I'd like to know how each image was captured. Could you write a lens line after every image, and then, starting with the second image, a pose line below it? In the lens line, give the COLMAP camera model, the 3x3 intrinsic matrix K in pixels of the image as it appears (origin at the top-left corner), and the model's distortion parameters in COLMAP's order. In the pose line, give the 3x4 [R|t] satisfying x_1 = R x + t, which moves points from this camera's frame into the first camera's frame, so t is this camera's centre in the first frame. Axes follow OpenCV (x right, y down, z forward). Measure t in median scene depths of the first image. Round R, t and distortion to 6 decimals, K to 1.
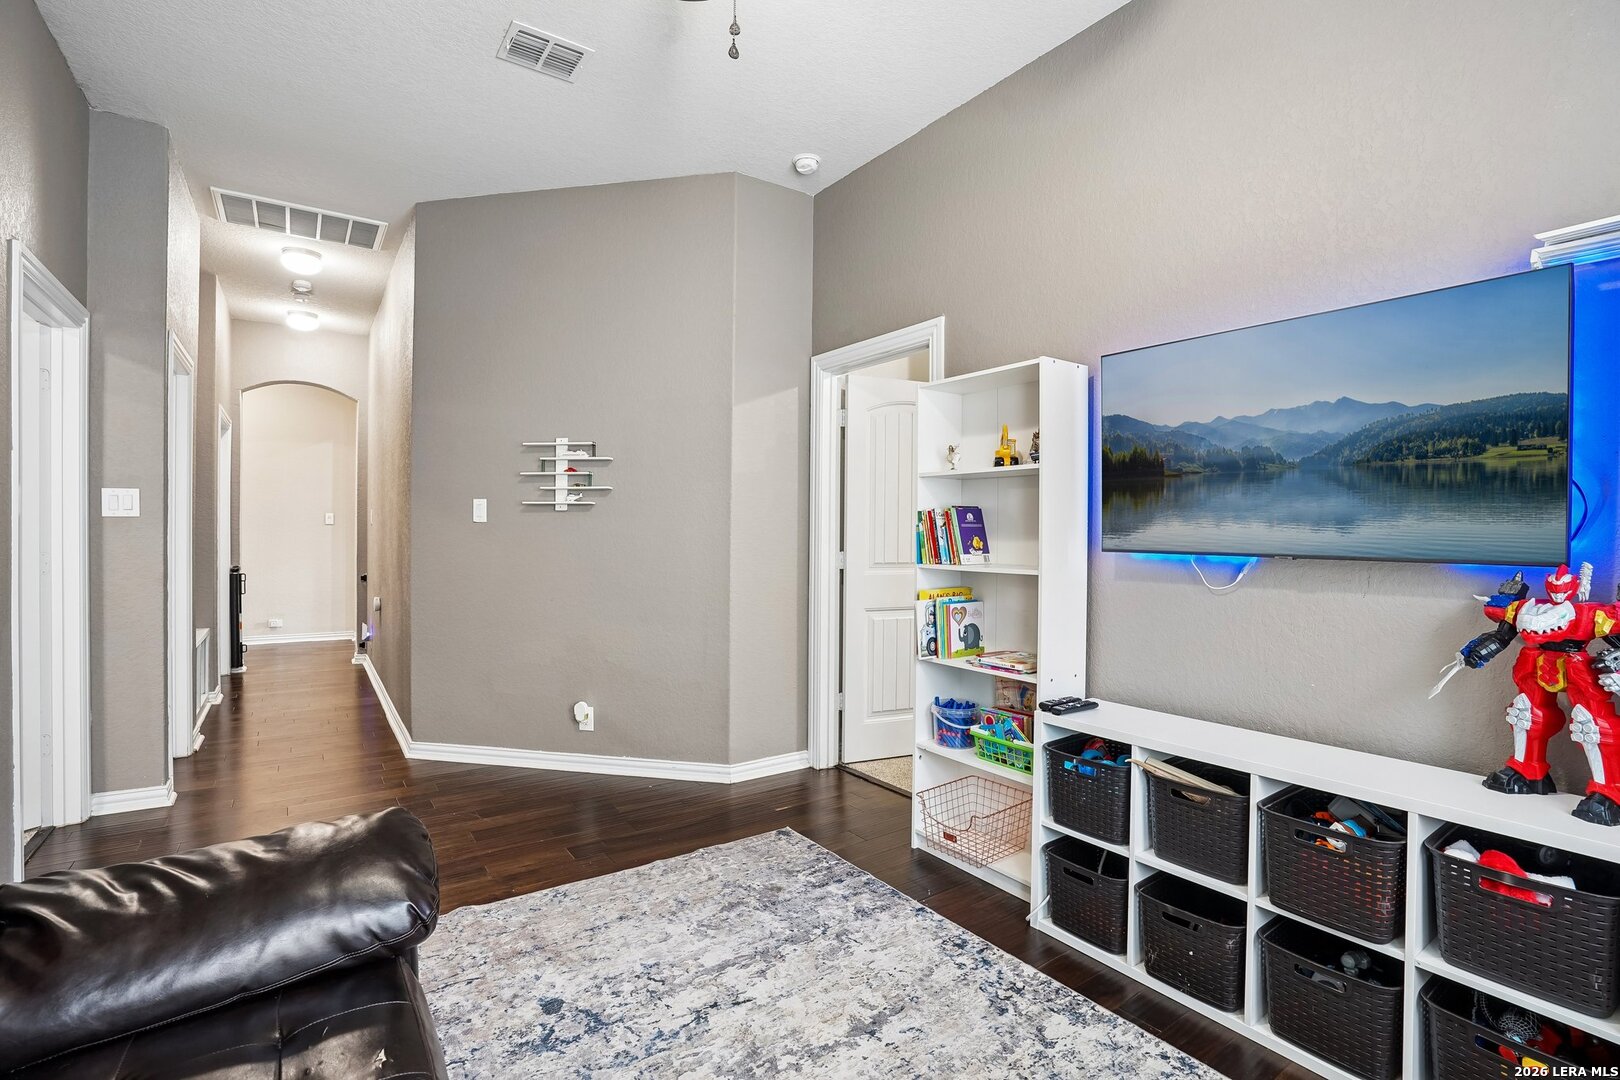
lens RADIAL K [[756.4, 0, 804.5], [0, 756.4, 531.3], [0, 0, 1]] dist [-0.057243, 0.018063]
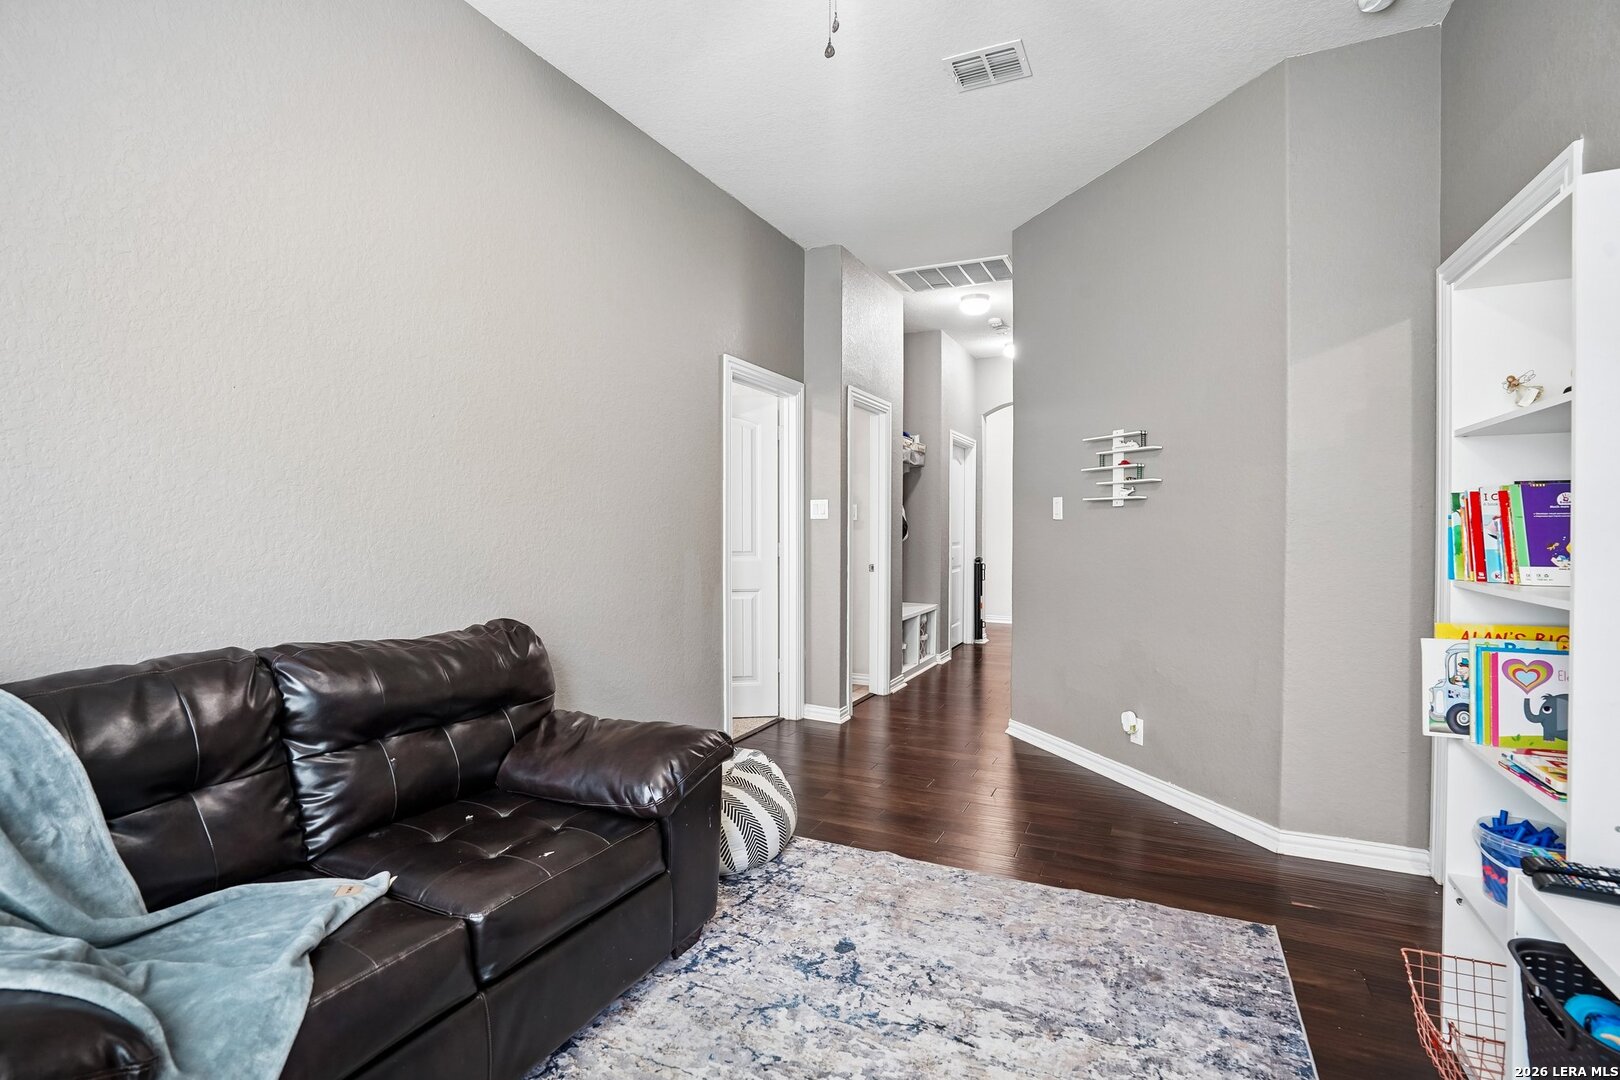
lens RADIAL K [[756.4, 0, 801.6], [0, 756.4, 528.4], [0, 0, 1]] dist [-0.057243, 0.018063]
pose [[0.478941, -0.003207, -0.877841, 0.419758], [0.002366, 0.999994, -0.002363, 0.001999], [0.877844, -0.000945, 0.478946, 0.262740]]
